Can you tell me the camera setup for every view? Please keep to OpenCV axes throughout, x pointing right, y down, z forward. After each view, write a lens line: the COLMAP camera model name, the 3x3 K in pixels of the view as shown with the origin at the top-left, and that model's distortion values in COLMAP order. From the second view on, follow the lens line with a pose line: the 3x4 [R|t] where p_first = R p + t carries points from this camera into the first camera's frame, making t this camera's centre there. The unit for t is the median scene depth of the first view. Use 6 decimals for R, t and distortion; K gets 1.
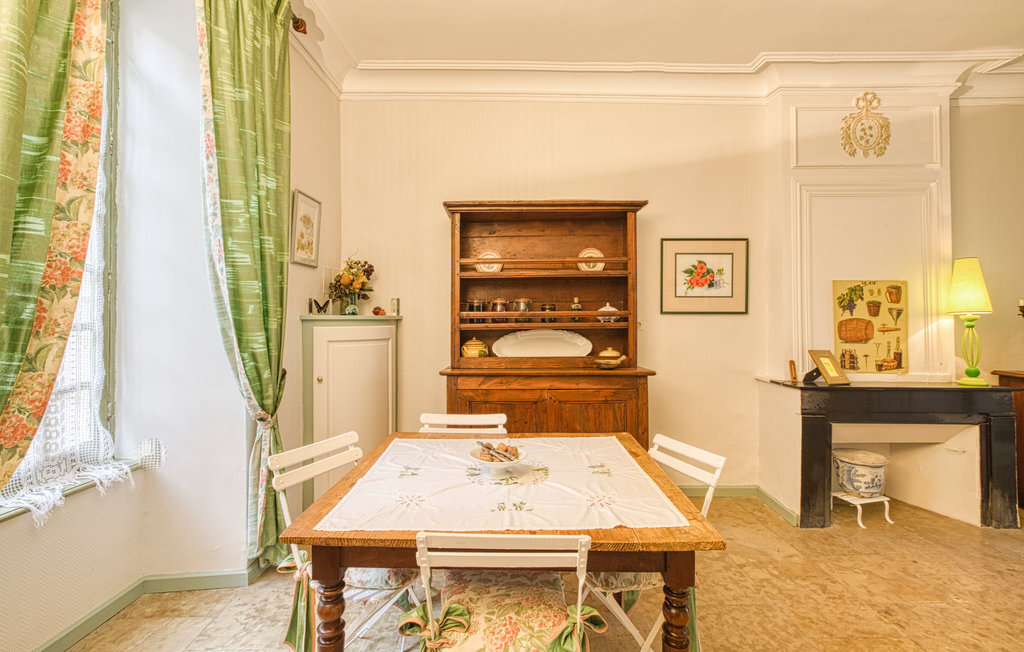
lens RADIAL K [[460.7, 0, 511.6], [0, 460.7, 308.7], [0, 0, 1]] dist [-0.039665, 0.023026]
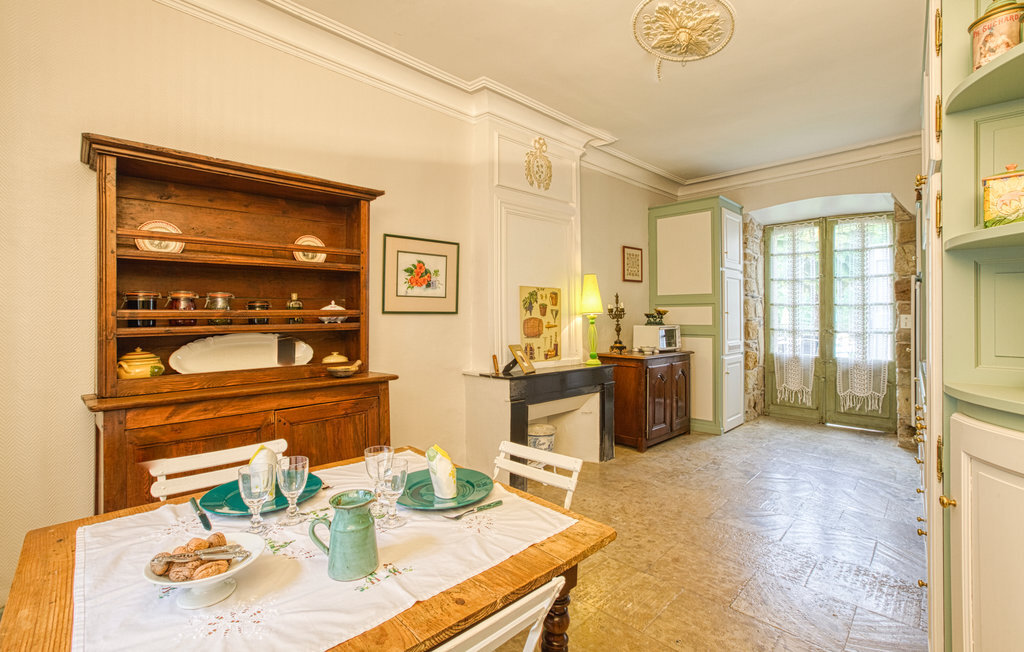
lens RADIAL K [[460.7, 0, 511.6], [0, 460.7, 308.7], [0, 0, 1]] dist [-0.039665, 0.023026]
pose [[0.710239, 0.009512, 0.703897, -0.162673], [-0.009779, 0.999946, -0.003646, 0.002269], [-0.703893, -0.004294, 0.710293, 0.153376]]
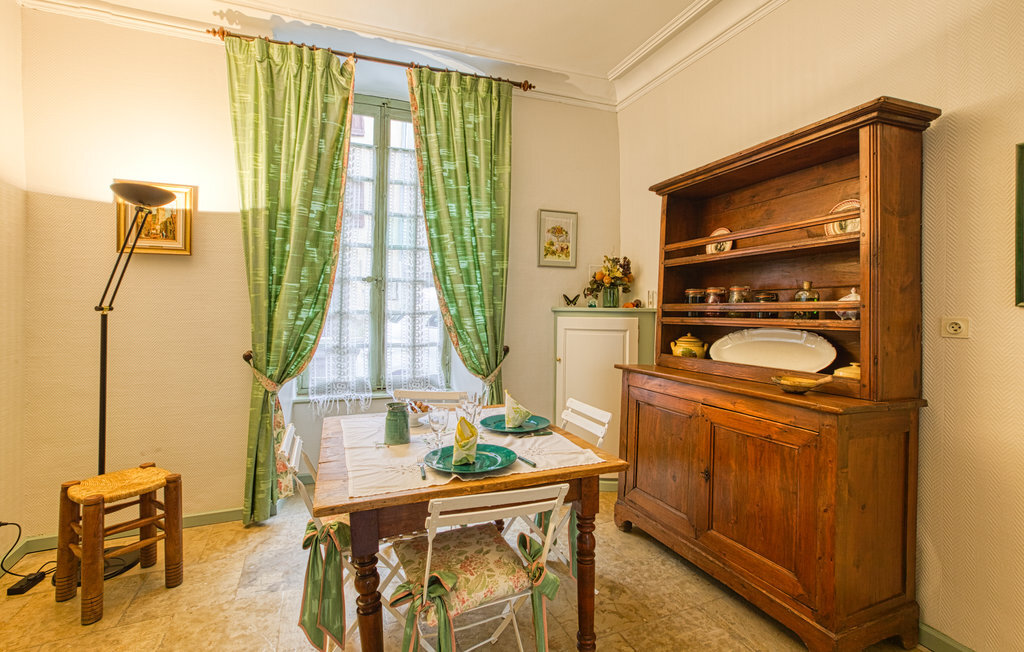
lens RADIAL K [[460.7, 0, 511.6], [0, 460.7, 308.7], [0, 0, 1]] dist [-0.039665, 0.023026]
pose [[0.379522, 0.004836, -0.925170, 0.599976], [0.007849, 0.999934, 0.008447, 0.005930], [0.925150, -0.010467, 0.379458, 0.371496]]
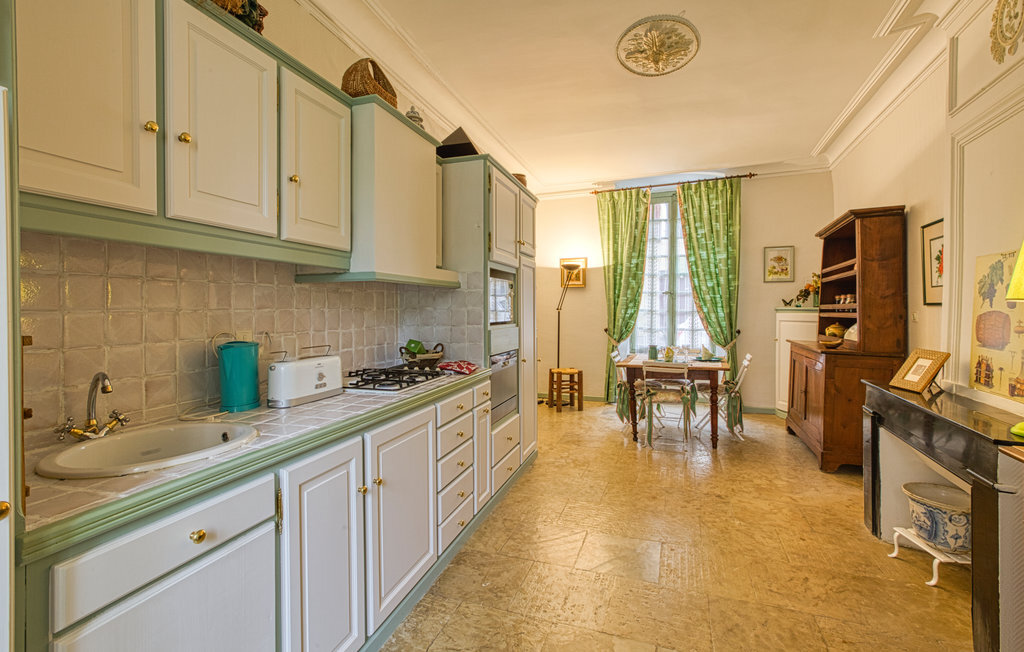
lens RADIAL K [[460.7, 0, 511.6], [0, 460.7, 308.7], [0, 0, 1]] dist [-0.039665, 0.023026]
pose [[-0.364548, 0.001946, -0.931183, 1.627862], [0.015323, 0.999875, -0.003910, 0.009637], [0.931058, -0.015694, -0.364532, 0.584314]]
